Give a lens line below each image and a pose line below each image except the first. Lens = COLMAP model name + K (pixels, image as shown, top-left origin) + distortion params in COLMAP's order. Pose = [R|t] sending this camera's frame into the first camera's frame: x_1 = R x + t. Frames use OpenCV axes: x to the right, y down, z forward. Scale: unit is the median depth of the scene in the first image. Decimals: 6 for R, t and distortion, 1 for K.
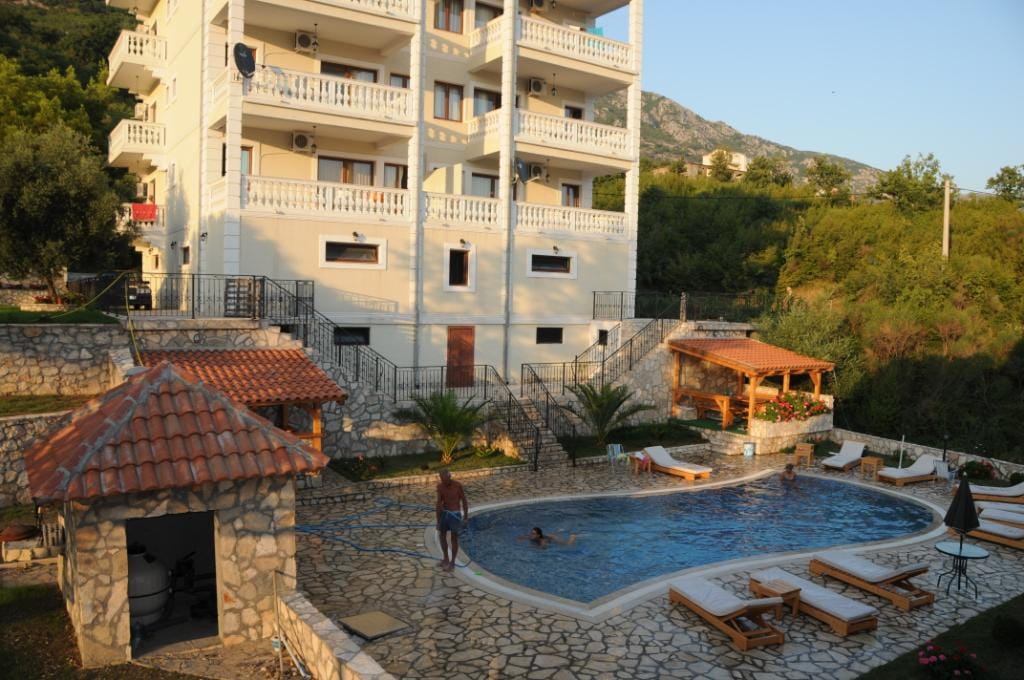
lens RADIAL K [[798.1, 0, 525.5], [0, 798.1, 364.8], [0, 0, 1]] dist [-0.161409, 0.124214]
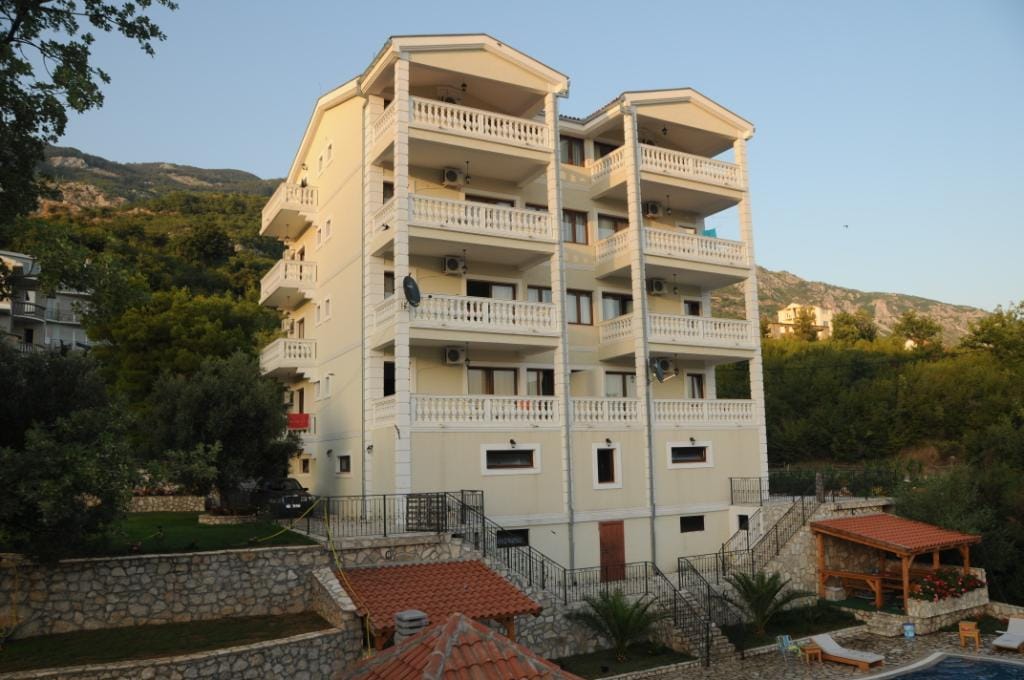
lens RADIAL K [[798.1, 0, 525.5], [0, 798.1, 364.8], [0, 0, 1]] dist [-0.161409, 0.124214]
pose [[0.994237, -0.062407, -0.087164, -0.090380], [0.043672, 0.978346, -0.202317, -0.044919], [0.097902, 0.197344, 0.975433, -0.061958]]
